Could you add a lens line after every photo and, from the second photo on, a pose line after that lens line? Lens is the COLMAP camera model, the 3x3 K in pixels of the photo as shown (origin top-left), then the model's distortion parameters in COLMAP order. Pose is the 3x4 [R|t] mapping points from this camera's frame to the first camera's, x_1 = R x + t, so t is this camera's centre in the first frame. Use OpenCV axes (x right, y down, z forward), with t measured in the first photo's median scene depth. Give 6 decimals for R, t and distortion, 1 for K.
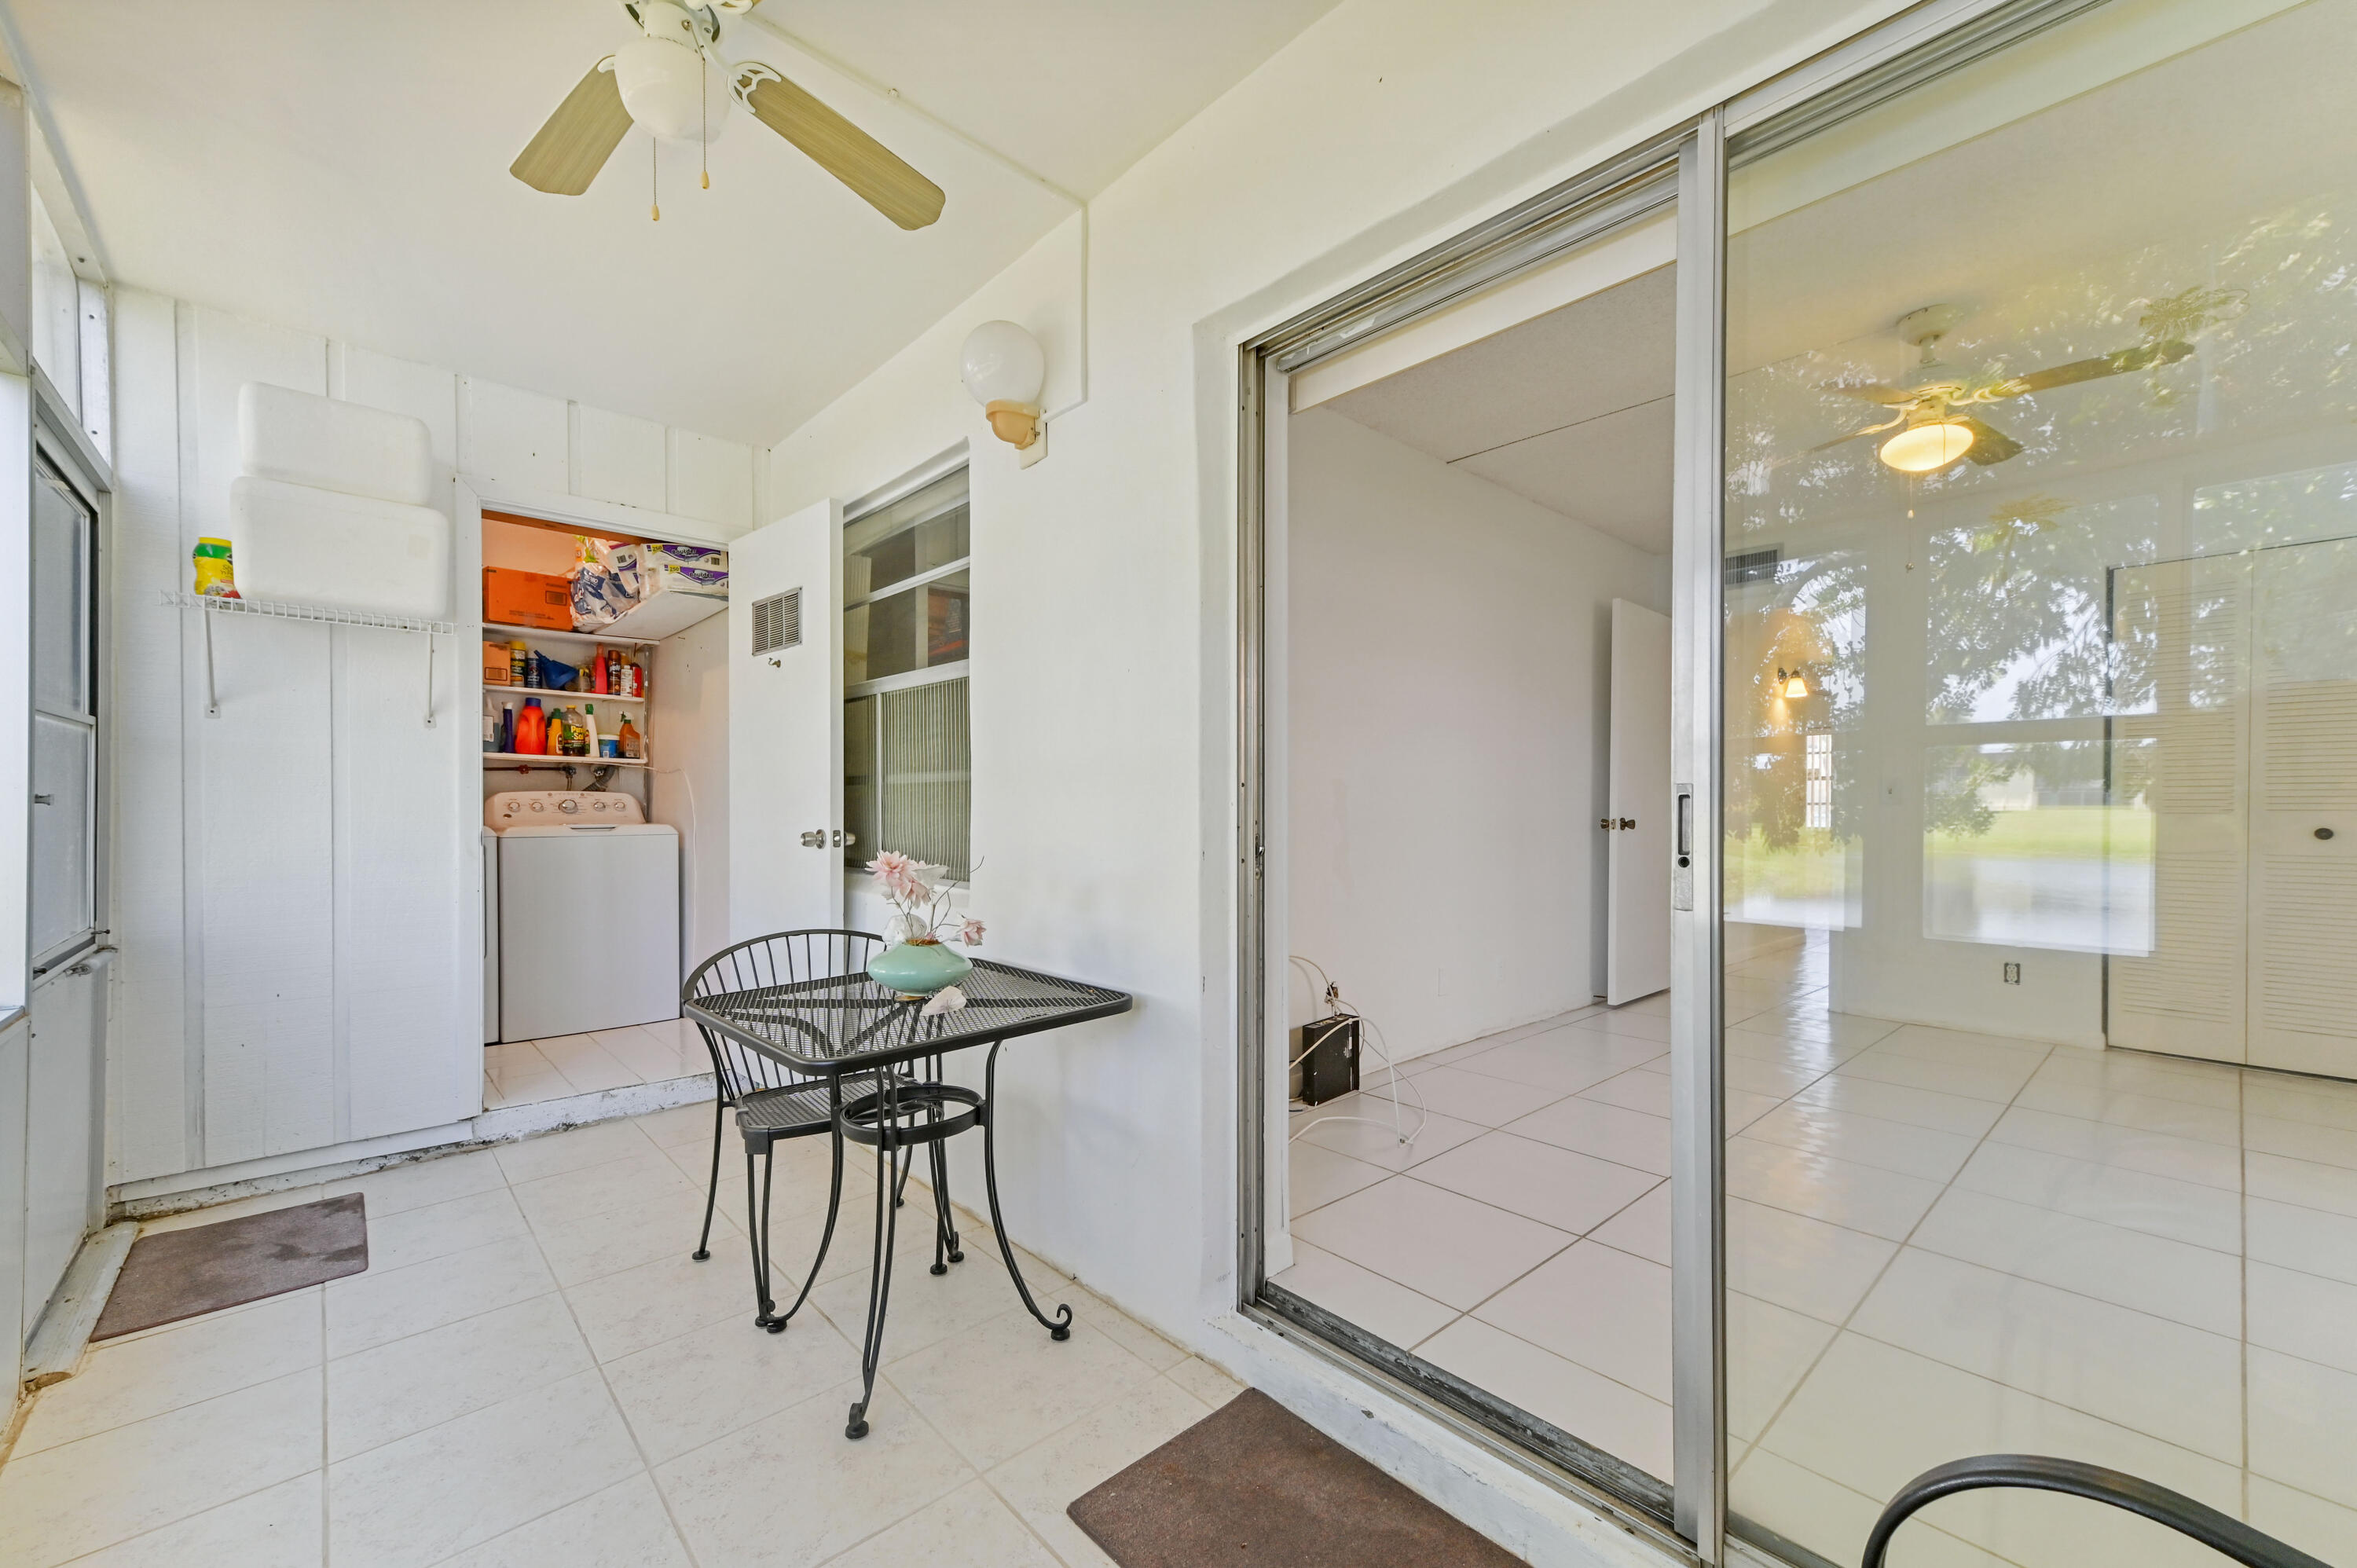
lens RADIAL K [[923.5, 0, 1173.8], [0, 923.5, 800.9], [0, 0, 1]] dist [-0.000008, -0.000063]
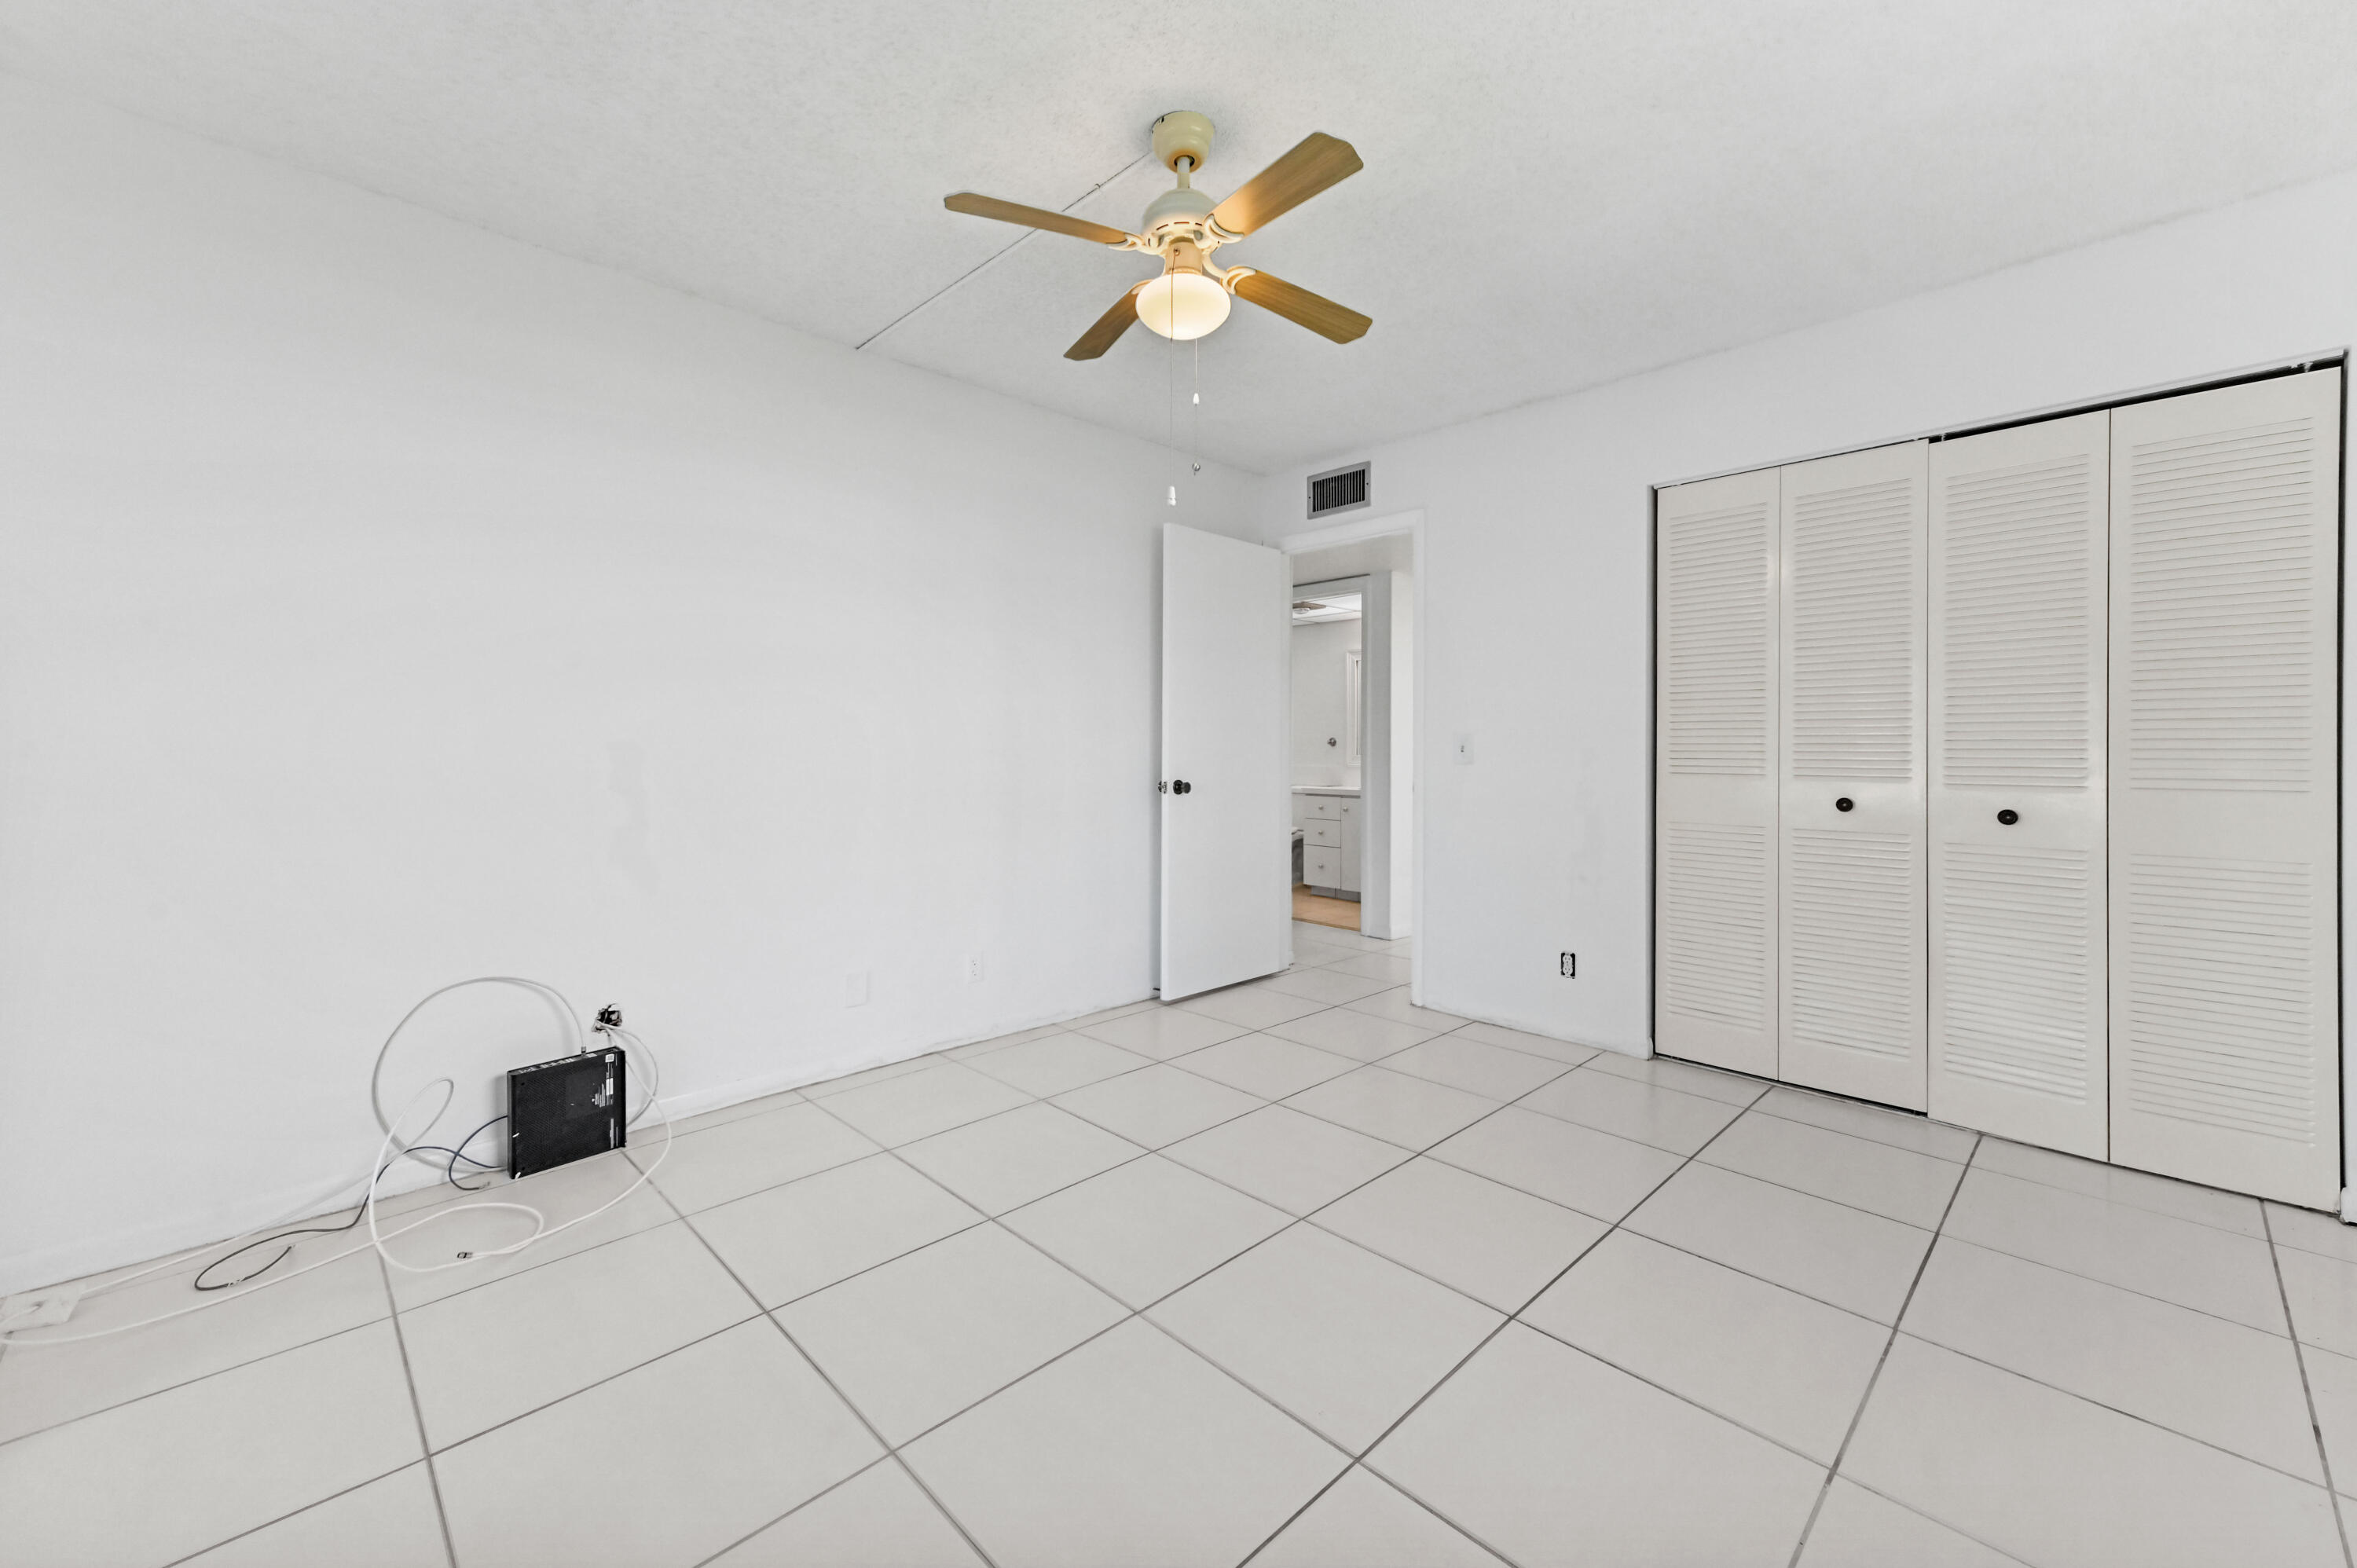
lens RADIAL K [[945.6, 0, 1167.0], [0, 945.6, 744.8], [0, 0, 1]] dist [-0.000999, 0.036210]
pose [[0.998571, -0.002414, 0.053384, 0.520908], [0.002383, 0.999997, 0.000641, -0.018040], [-0.053385, -0.000513, 0.998574, 0.157281]]
